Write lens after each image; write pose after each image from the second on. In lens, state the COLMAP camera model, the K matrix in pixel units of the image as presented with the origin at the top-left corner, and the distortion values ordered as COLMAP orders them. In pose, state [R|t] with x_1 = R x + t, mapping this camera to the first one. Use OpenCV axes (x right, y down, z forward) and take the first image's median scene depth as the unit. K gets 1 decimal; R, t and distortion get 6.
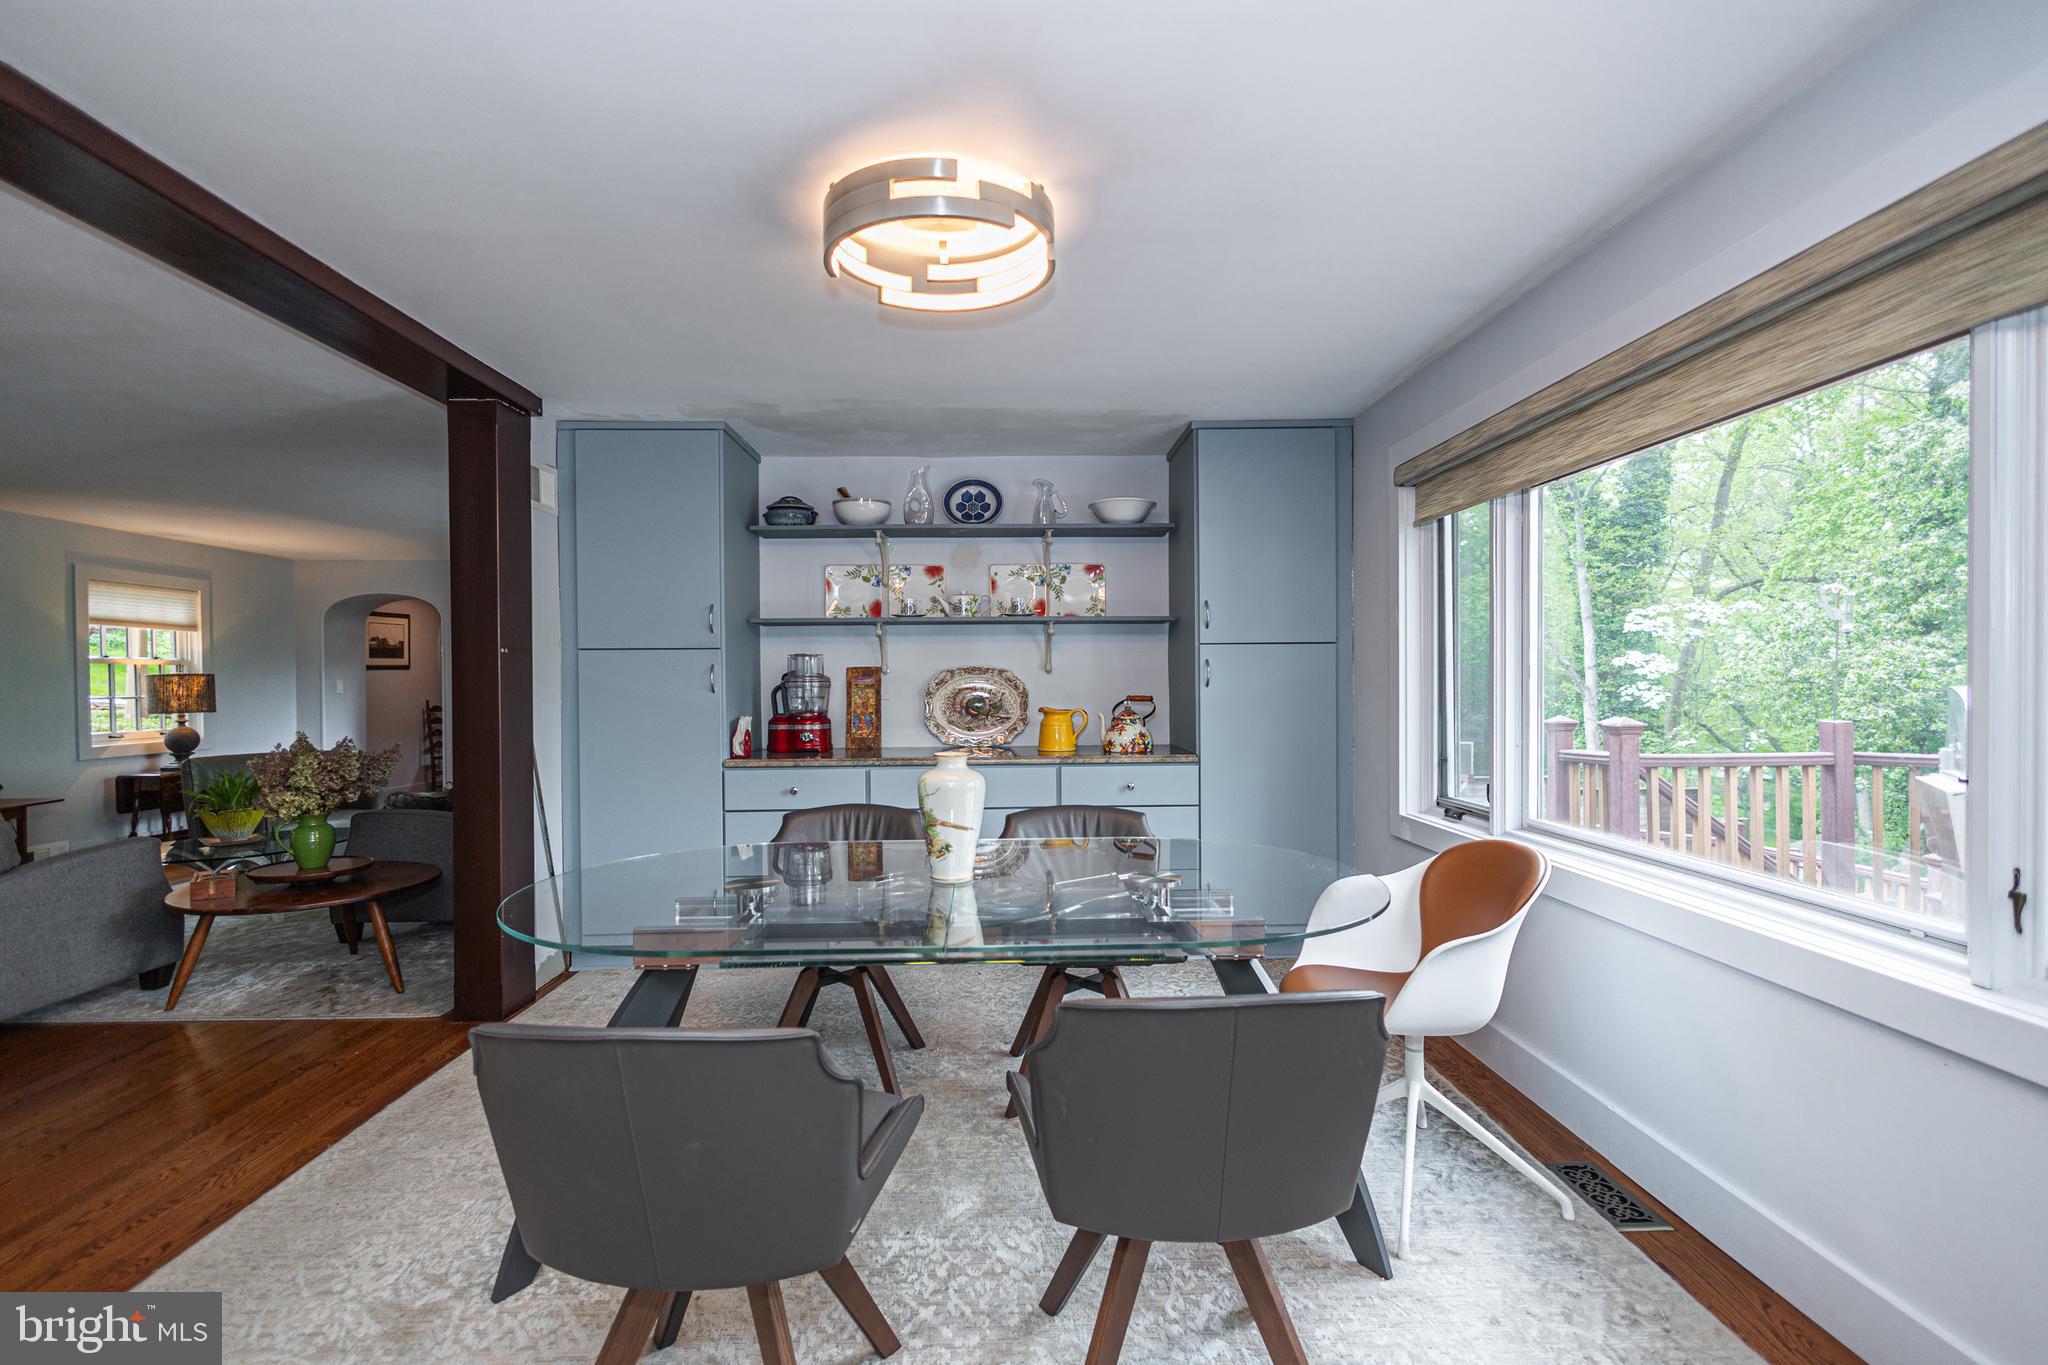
lens RADIAL K [[954.4, 0, 1021.6], [0, 954.4, 679.6], [0, 0, 1]] dist [-0.001635, 0.000097]
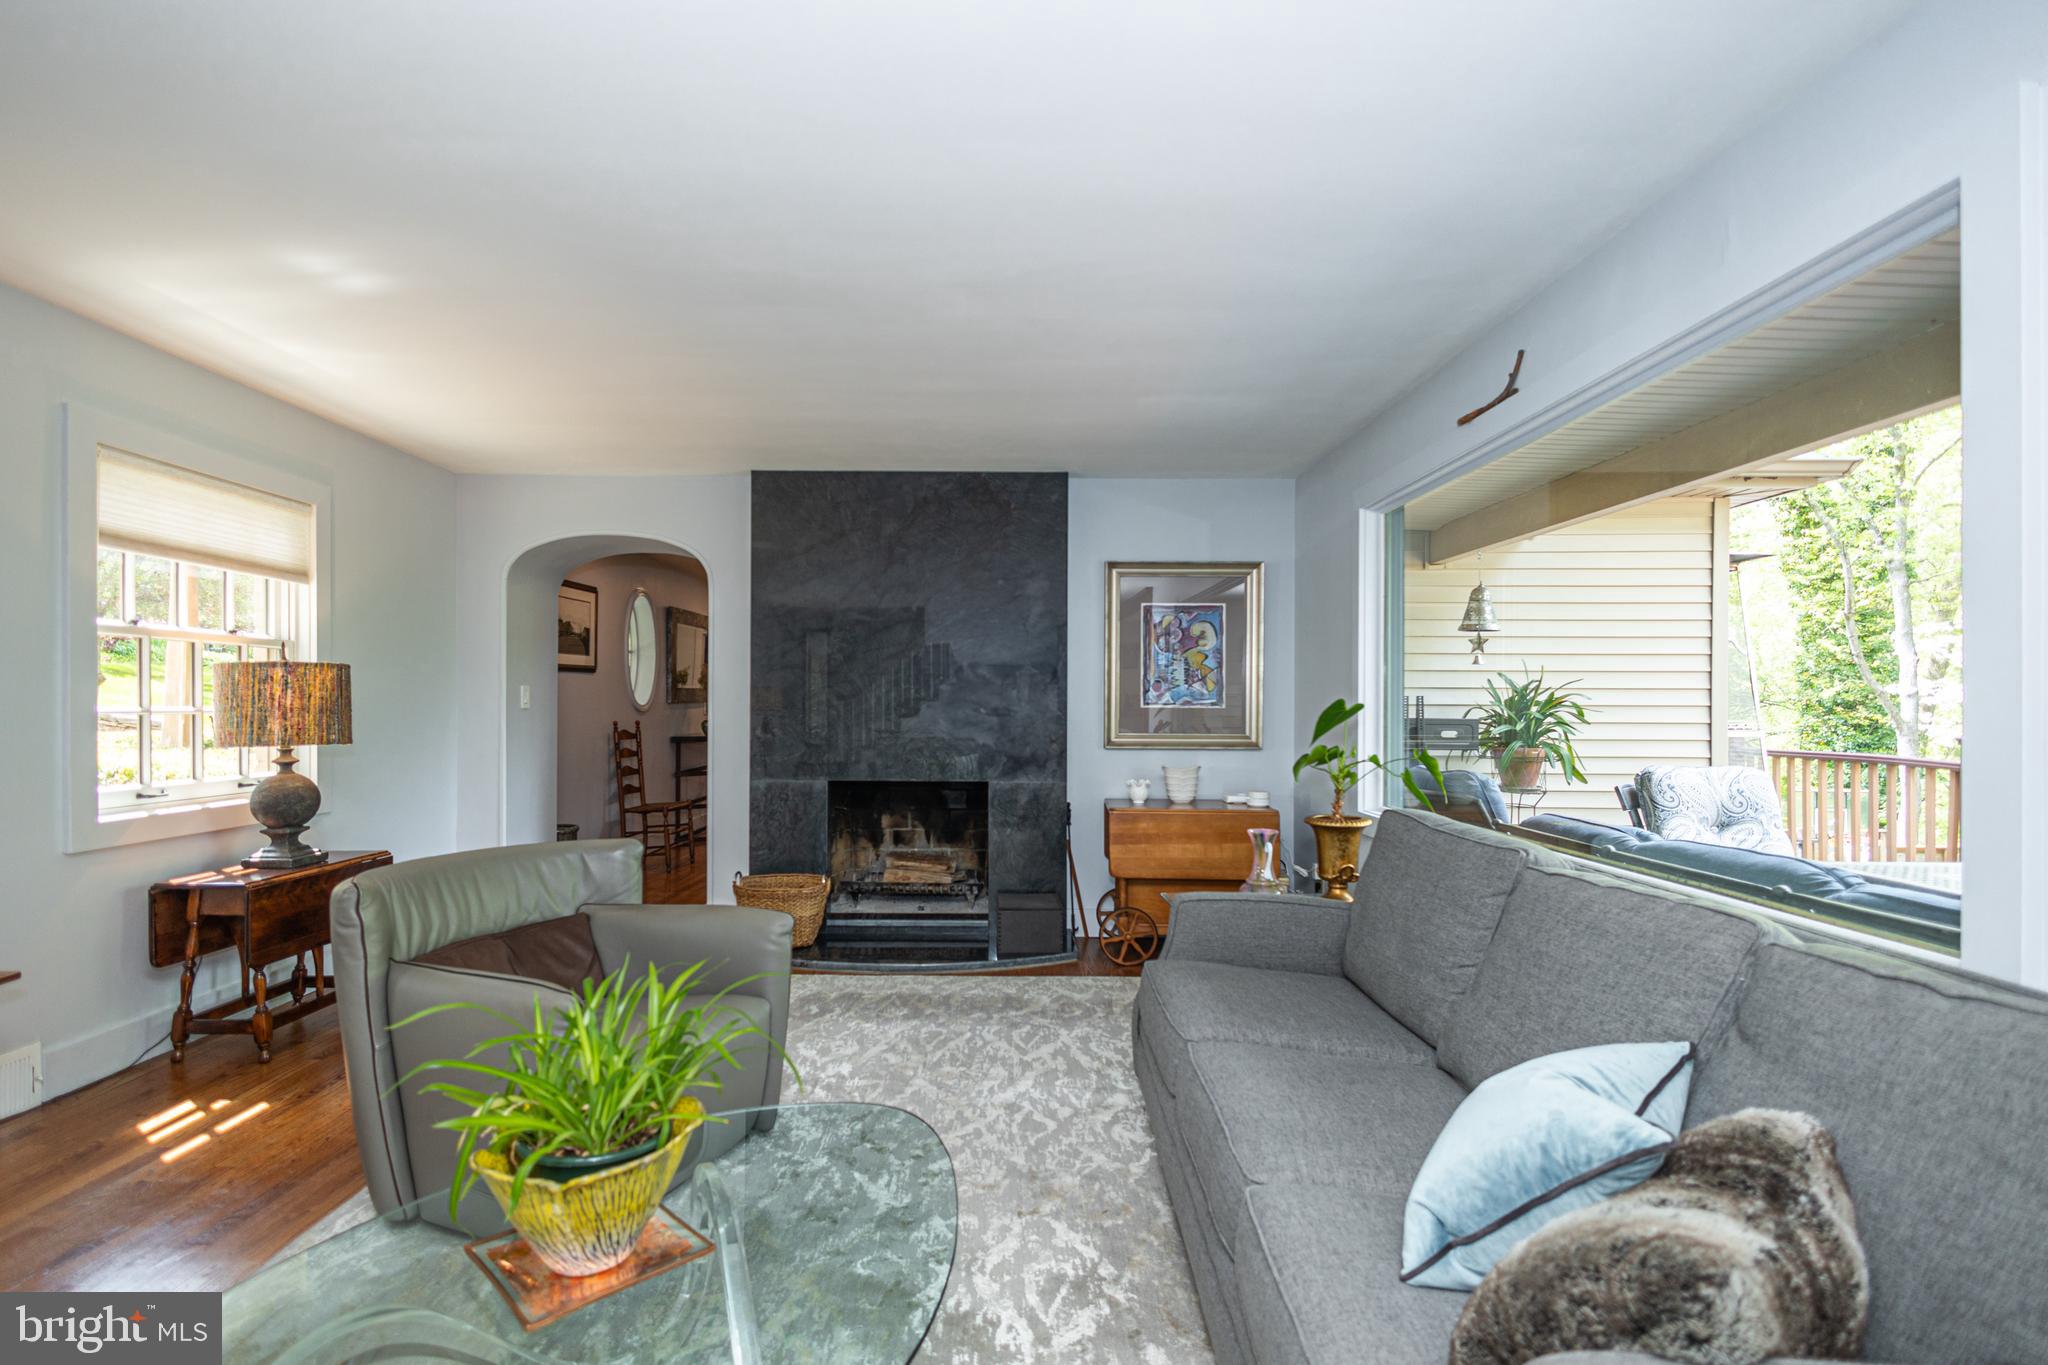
lens RADIAL K [[954.4, 0, 1024.6], [0, 954.4, 698.9], [0, 0, 1]] dist [-0.001635, 0.000097]
pose [[0.999792, 0.018374, -0.008908, -0.501280], [-0.018419, 0.999818, -0.004981, 0.007426], [0.008814, 0.005144, 0.999948, 0.518406]]
